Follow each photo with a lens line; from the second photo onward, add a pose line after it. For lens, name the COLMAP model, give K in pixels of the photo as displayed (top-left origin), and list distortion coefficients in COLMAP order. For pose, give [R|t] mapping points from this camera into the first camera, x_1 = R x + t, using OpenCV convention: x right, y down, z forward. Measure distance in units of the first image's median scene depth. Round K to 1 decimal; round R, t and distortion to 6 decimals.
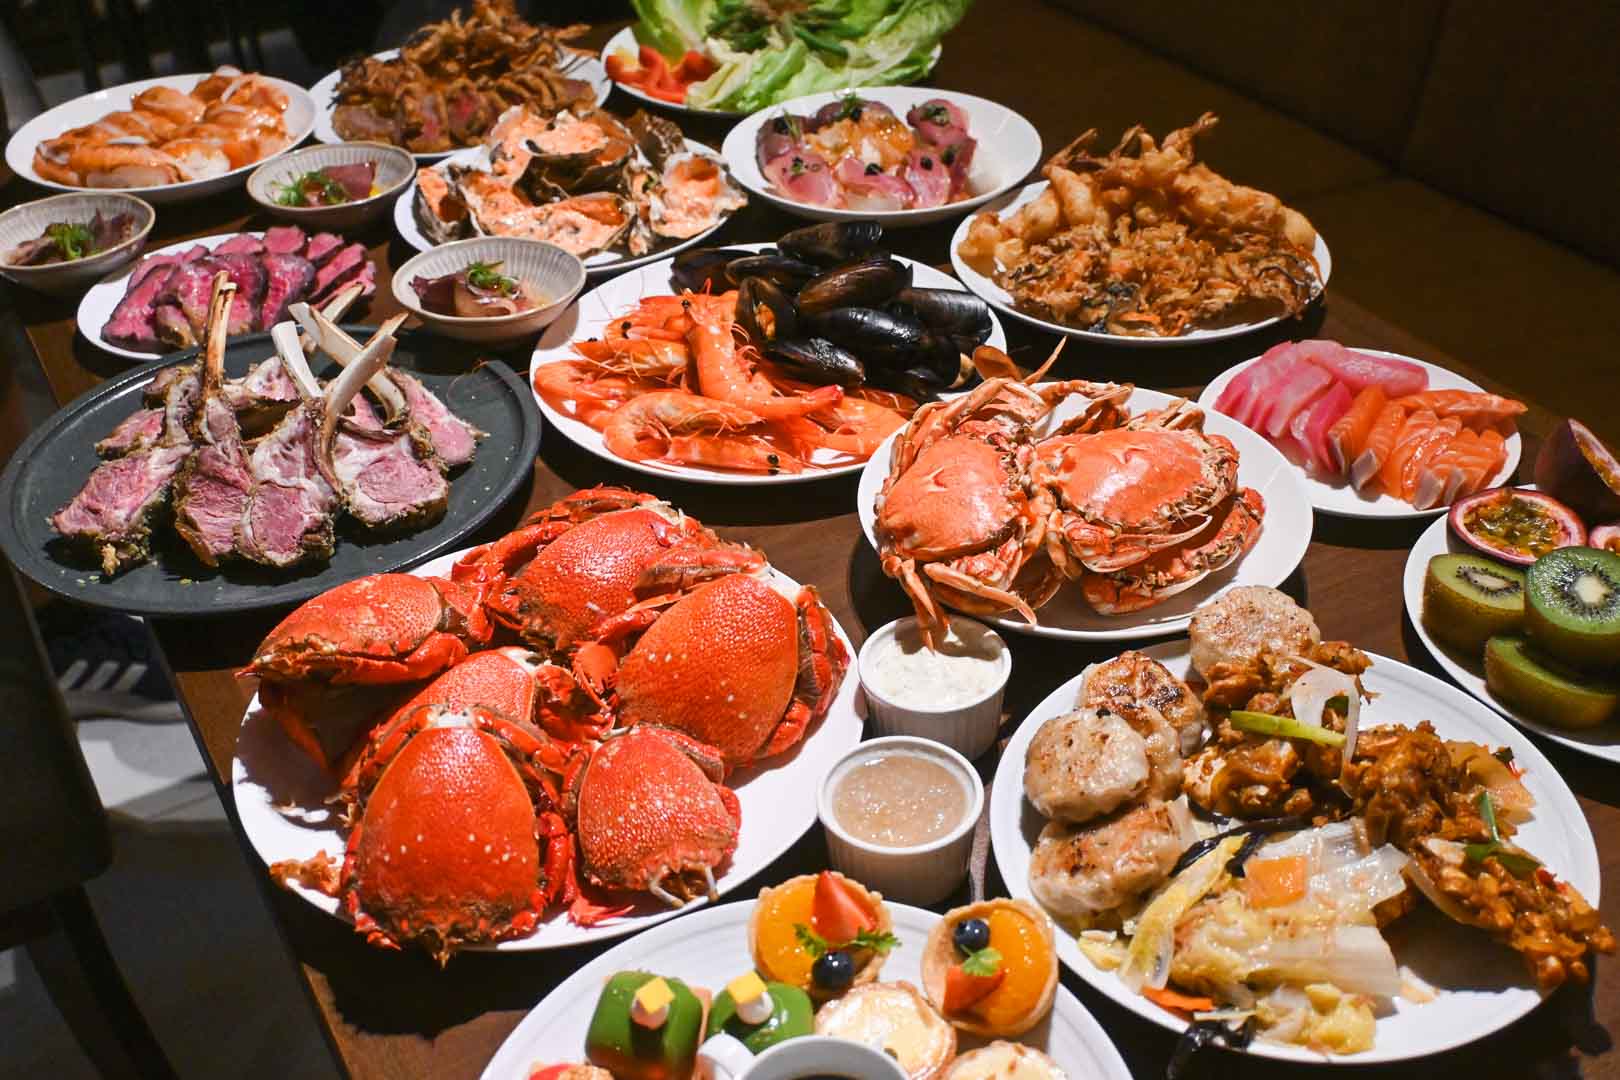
lens RADIAL K [[1668.0, 0, 810.0], [0, 1668.0, 540.0], [0, 0, 1]] dist [-0.009872, -0.004579]
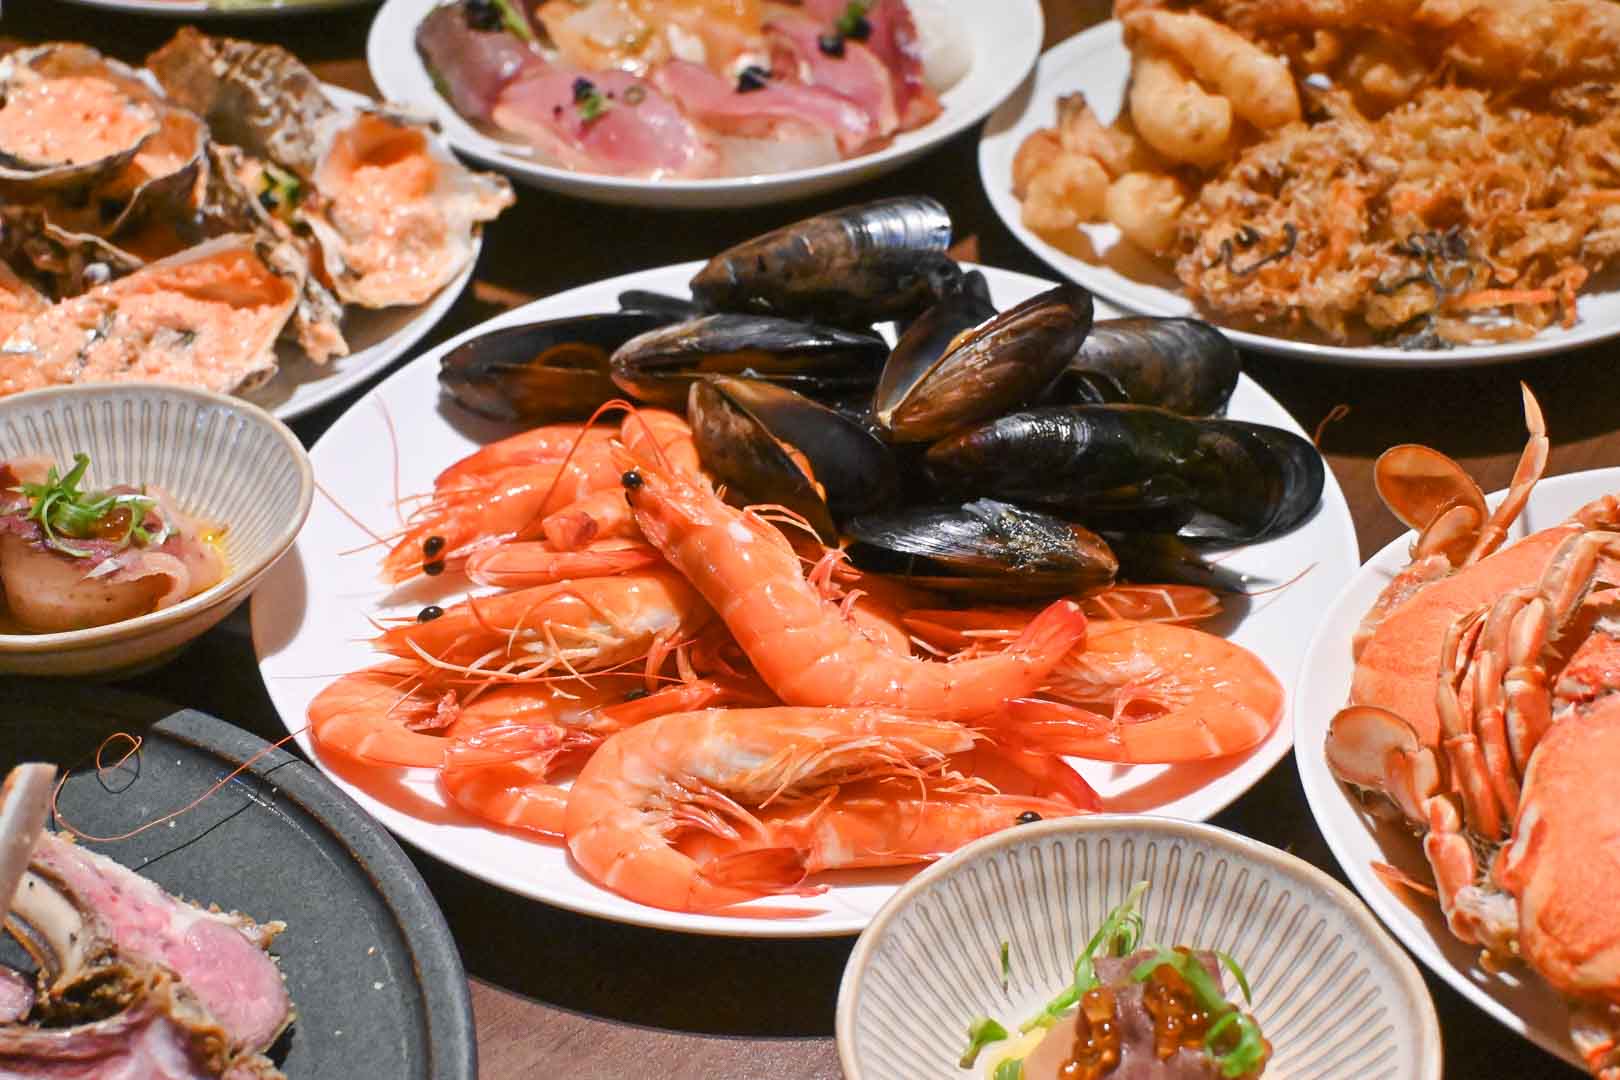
lens RADIAL K [[2605.9, 0, 810.0], [0, 2605.9, 540.0], [0, 0, 1]] dist [0.019870, 0.004318]
pose [[0.930576, -0.216620, 0.295134, -0.197144], [0.219070, 0.975385, 0.025165, -0.115053], [-0.293320, 0.041237, 0.955125, 0.314628]]
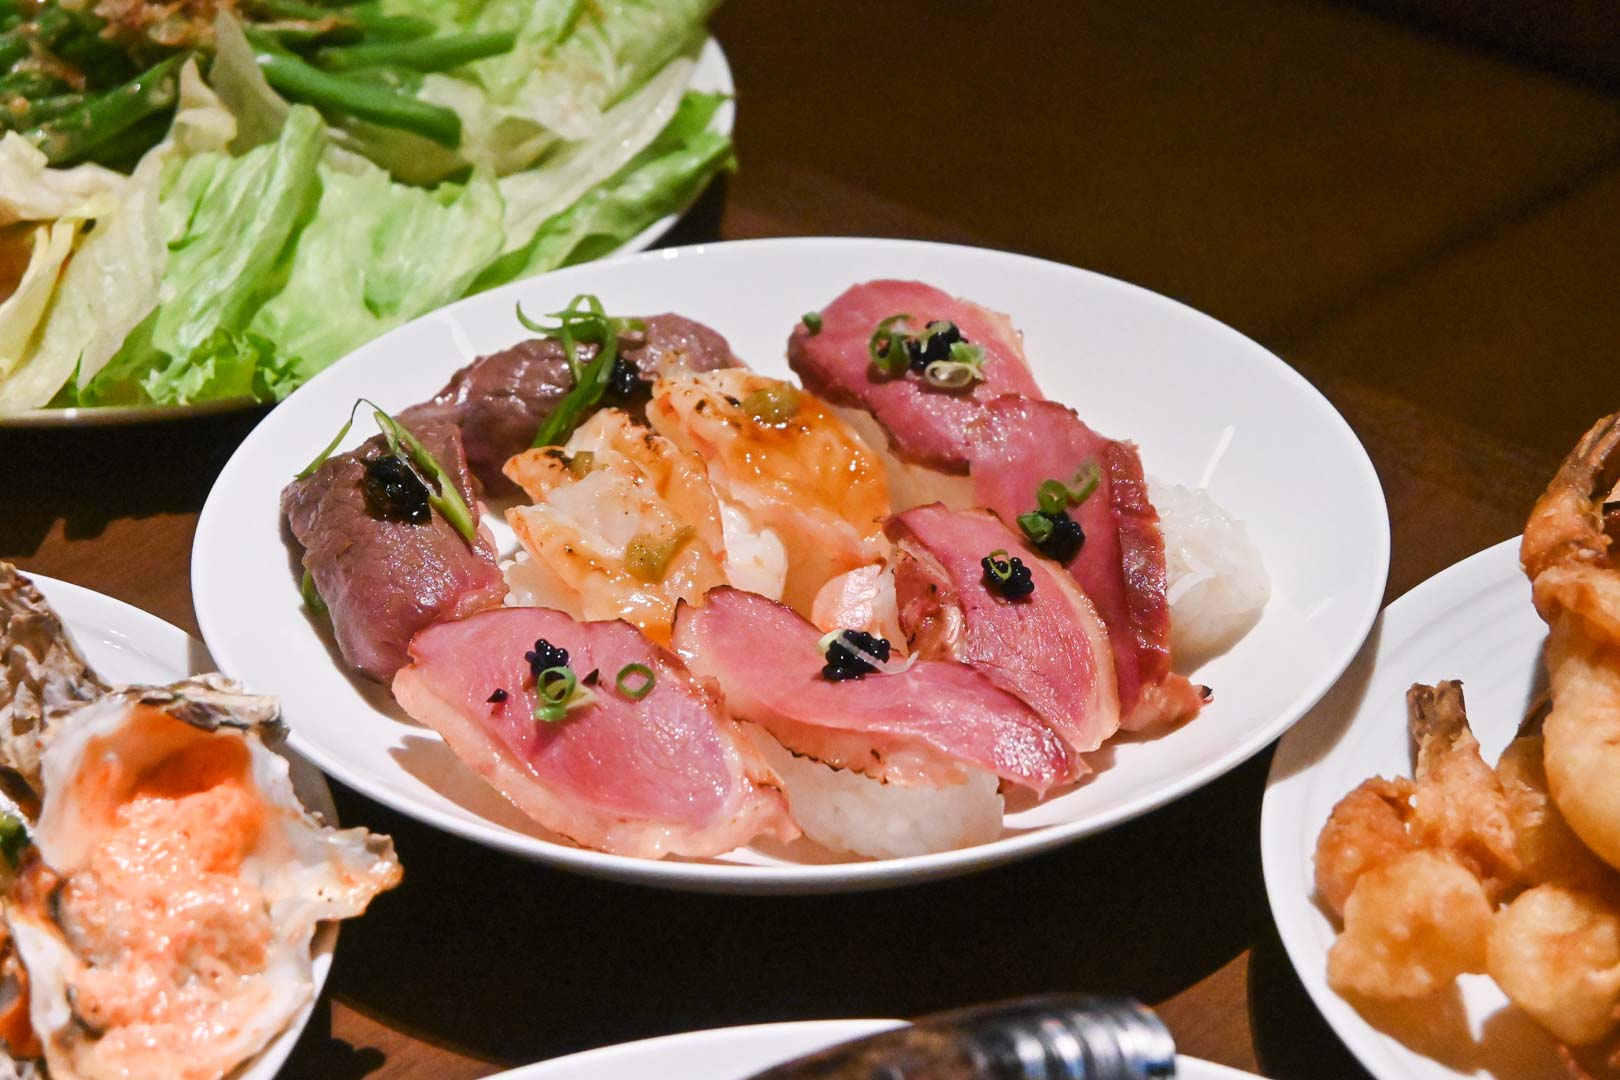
lens RADIAL K [[3853.0, 0, 810.0], [0, 3853.0, 540.0], [0, 0, 1]] dist [0.026226, -0.434852]
pose [[0.958474, -0.151546, 0.241580, -0.113266], [0.173077, 0.982387, -0.070424, -0.205706], [-0.226653, 0.109311, 0.967822, 0.439275]]
